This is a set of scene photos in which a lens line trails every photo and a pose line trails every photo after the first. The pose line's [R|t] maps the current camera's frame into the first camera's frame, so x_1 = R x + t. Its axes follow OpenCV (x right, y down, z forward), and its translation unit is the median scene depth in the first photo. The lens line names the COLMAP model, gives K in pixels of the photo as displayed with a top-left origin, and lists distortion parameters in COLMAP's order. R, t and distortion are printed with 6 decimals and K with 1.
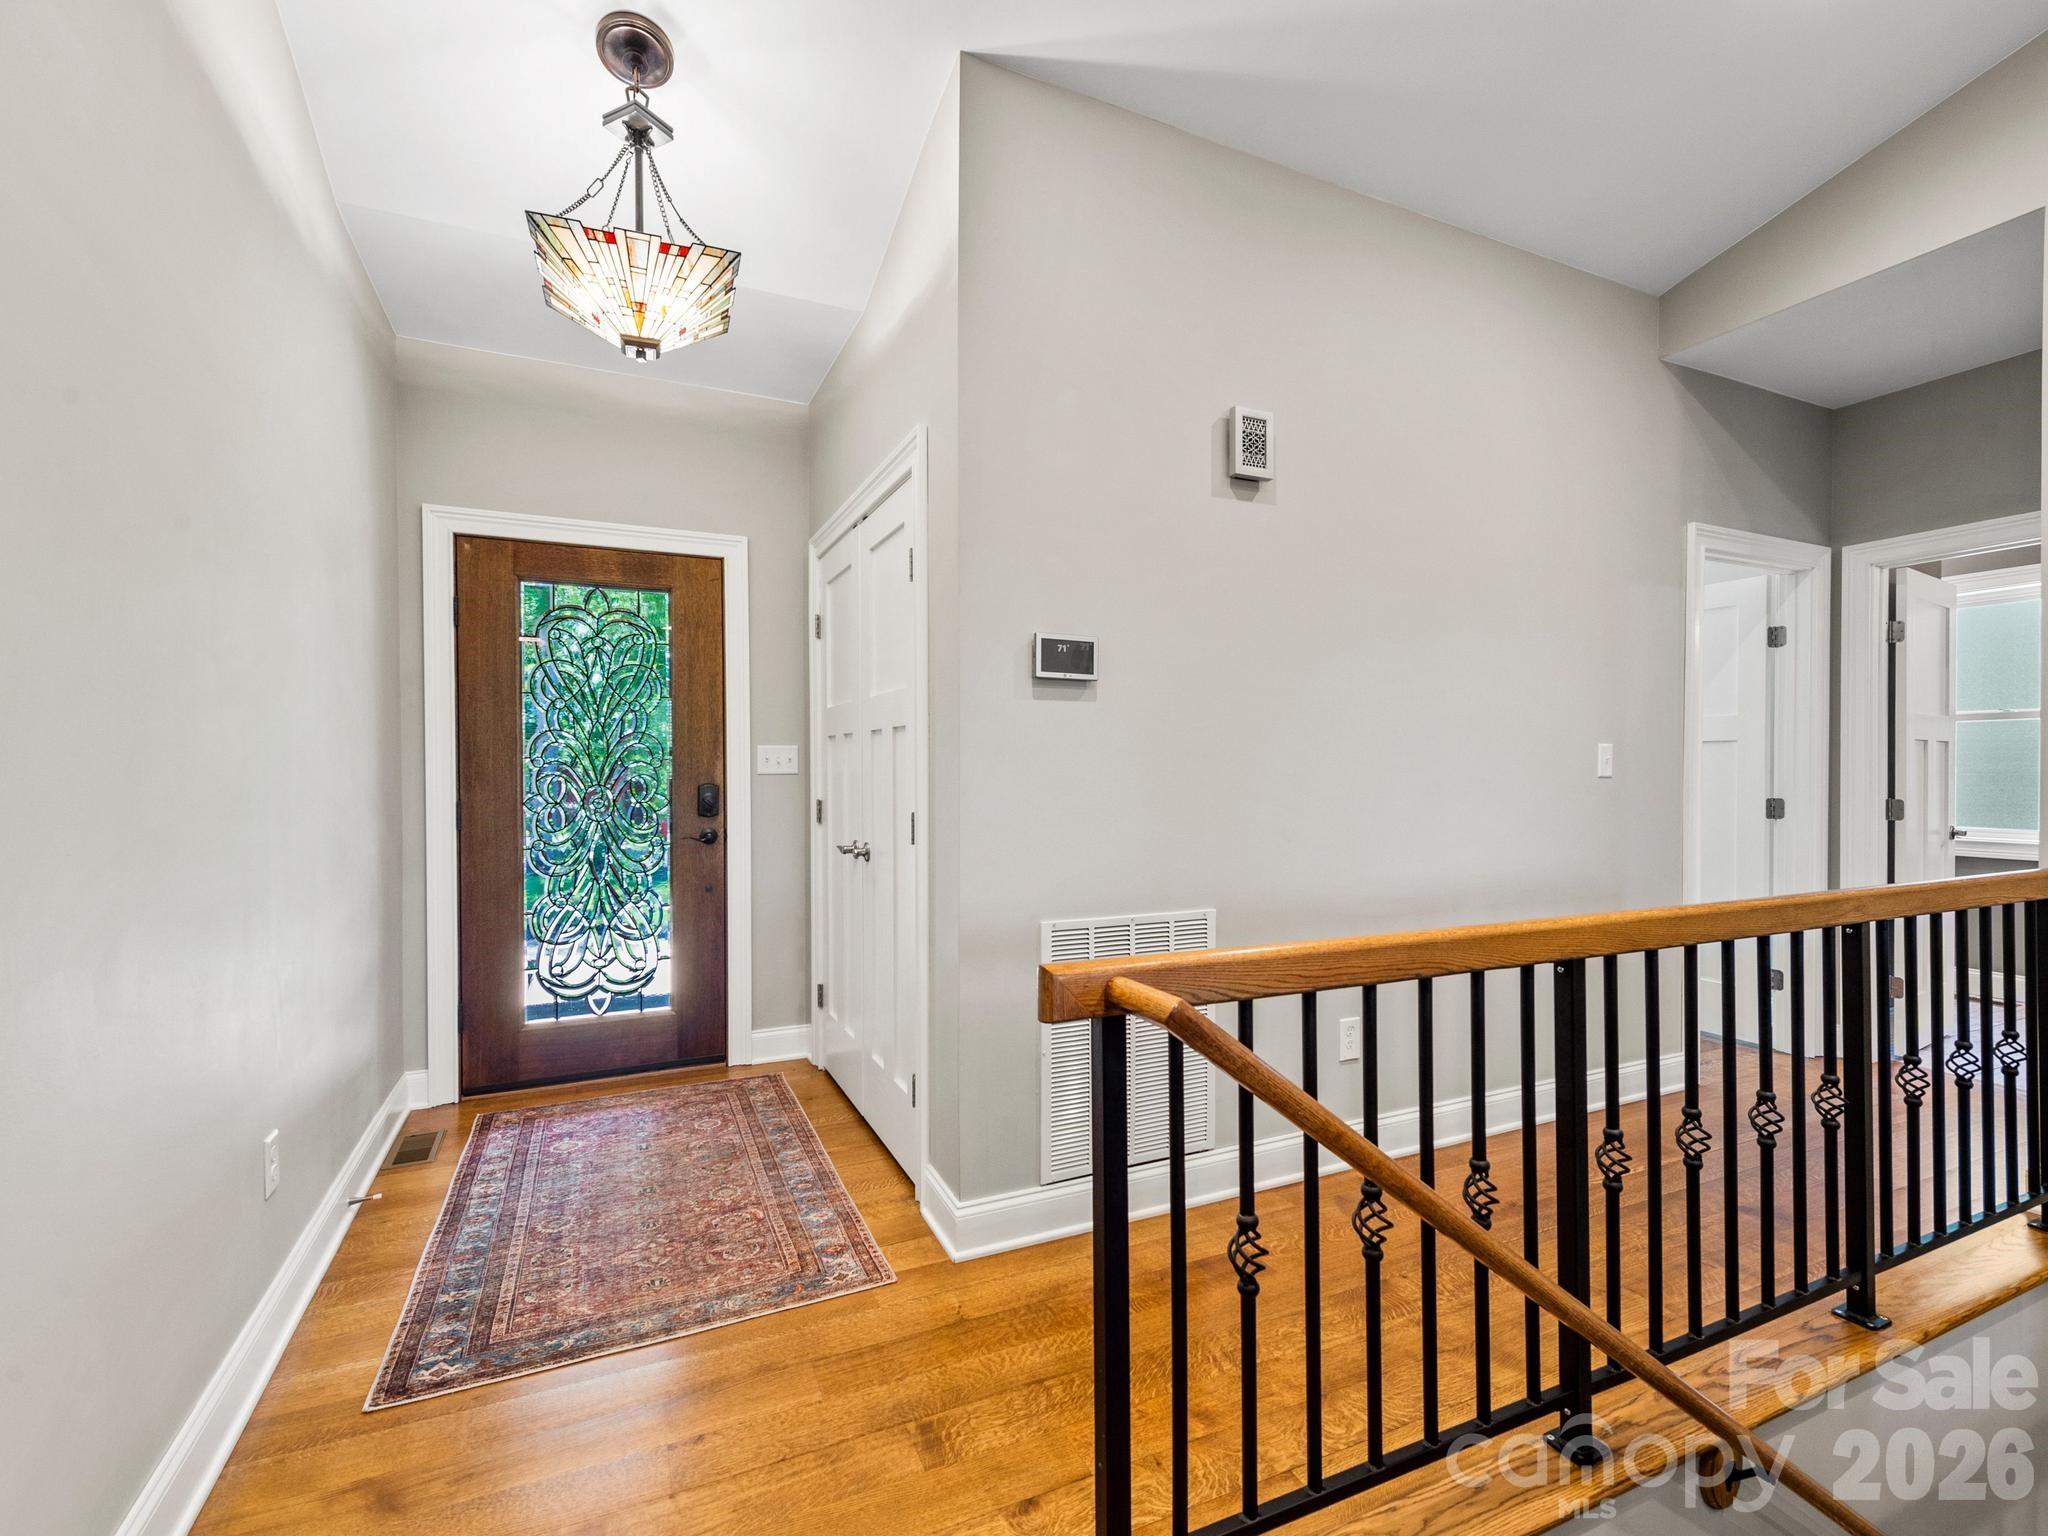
lens RADIAL K [[909.7, 0, 1048.9], [0, 909.7, 789.8], [0, 0, 1]] dist [0.014451, -0.004367]
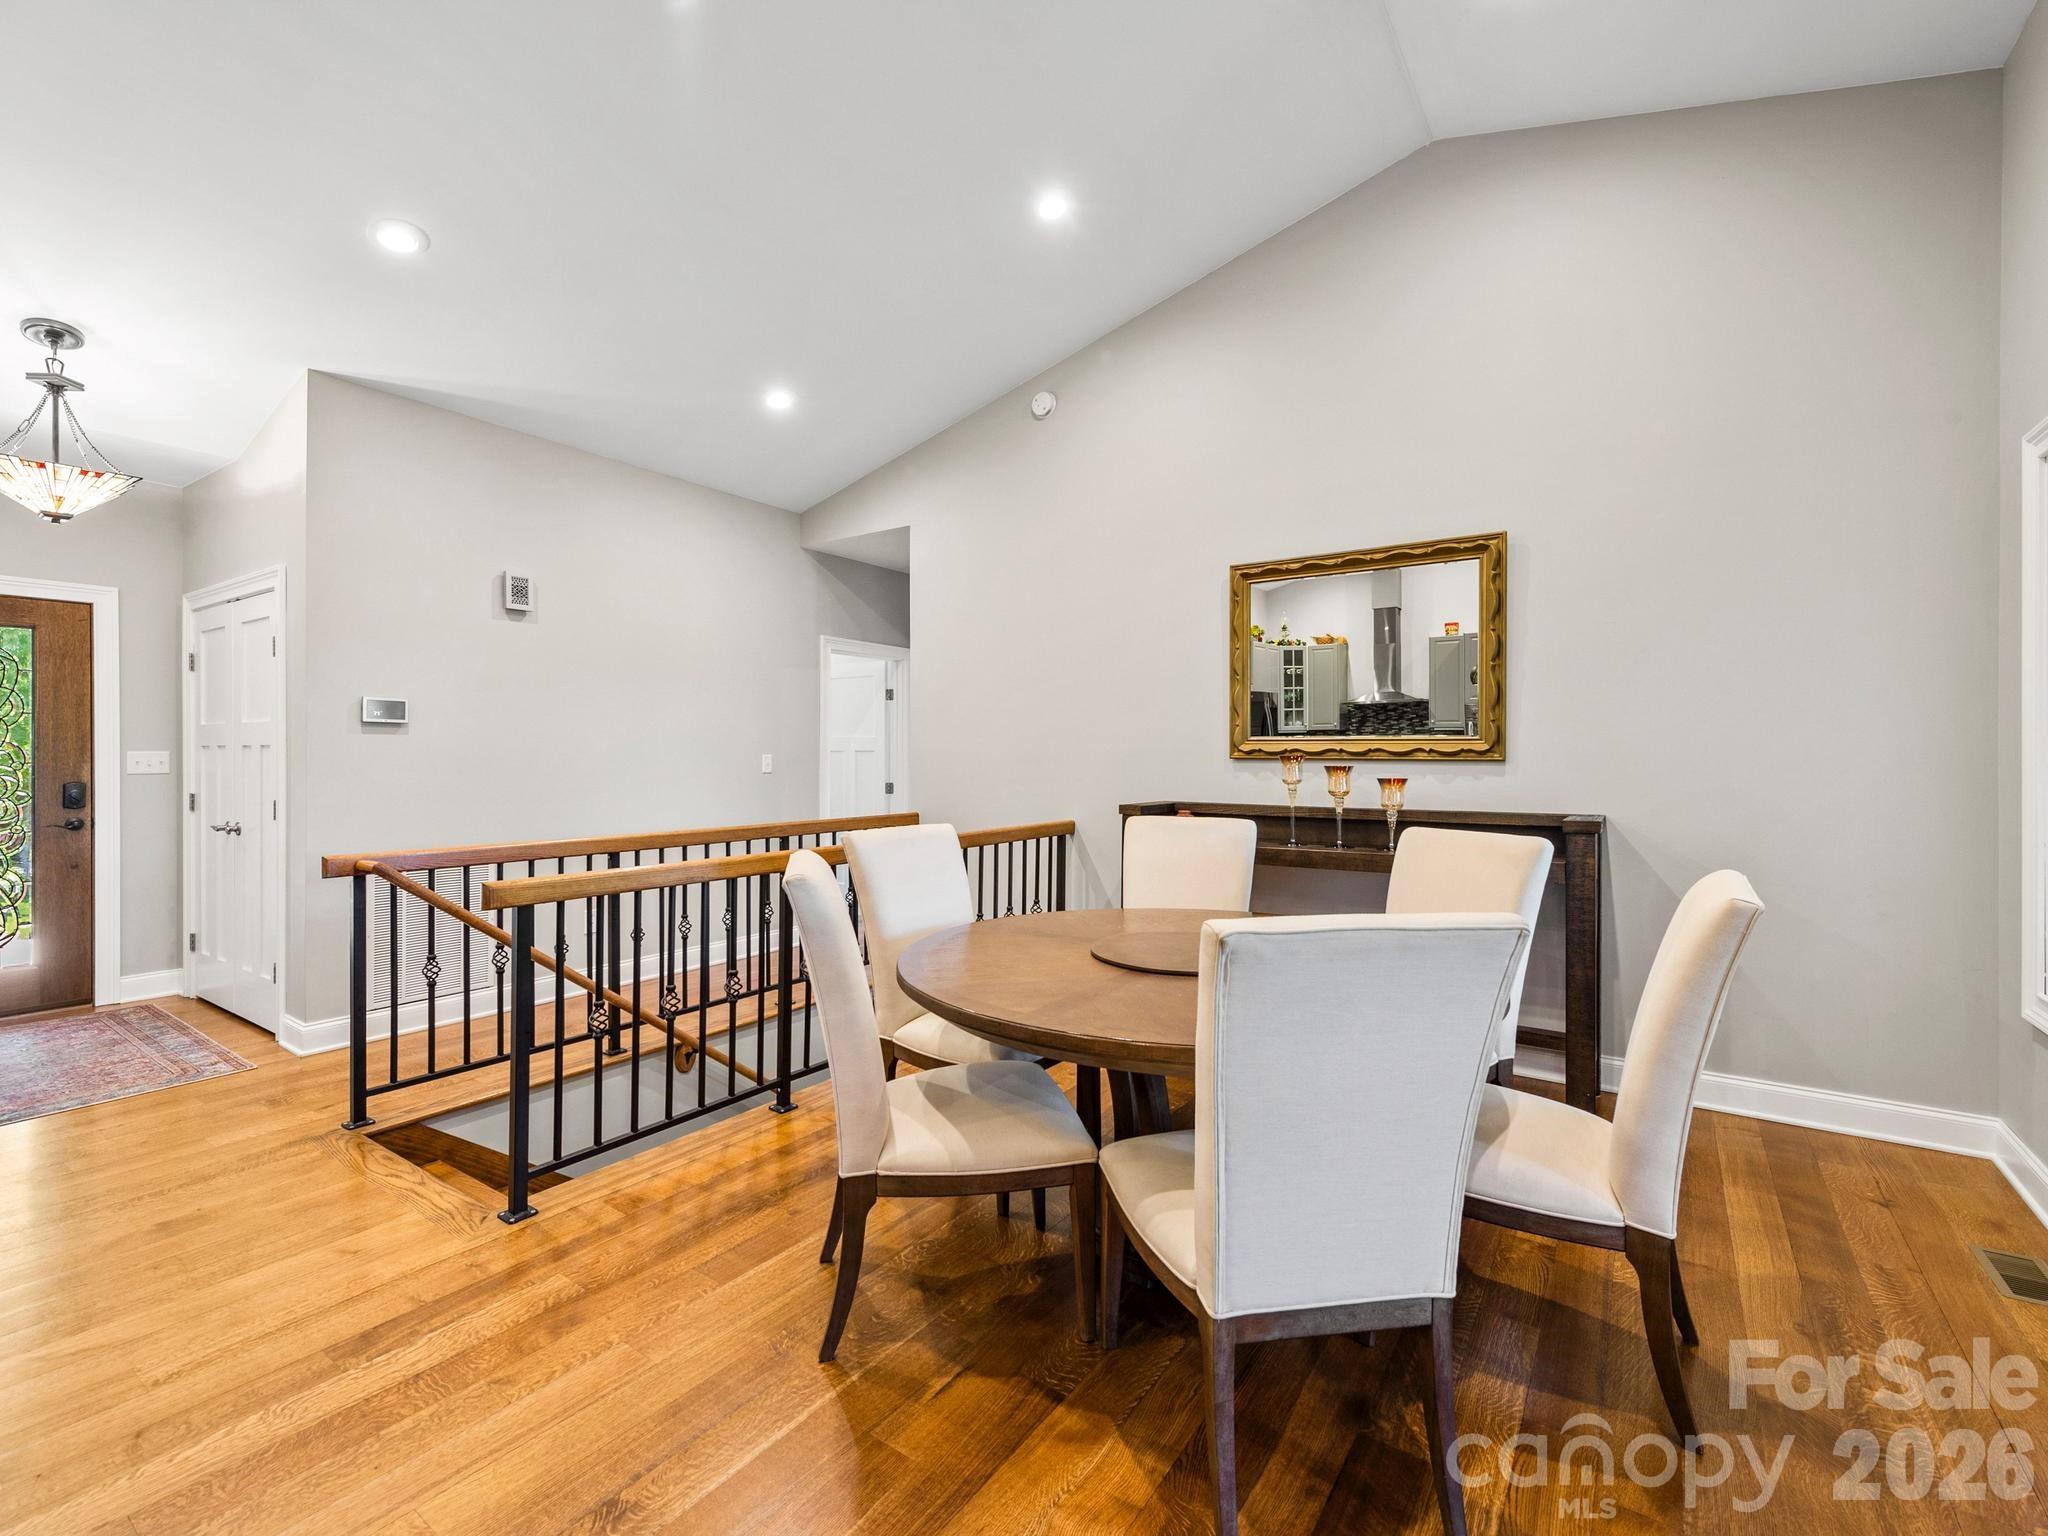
lens RADIAL K [[909.7, 0, 1028.3], [0, 909.7, 761.7], [0, 0, 1]] dist [0.014451, -0.004367]
pose [[0.873973, -0.000087, 0.485975, 0.211999], [0.007723, 0.999876, -0.013709, -0.009912], [-0.485913, 0.015734, 0.873865, -0.993449]]
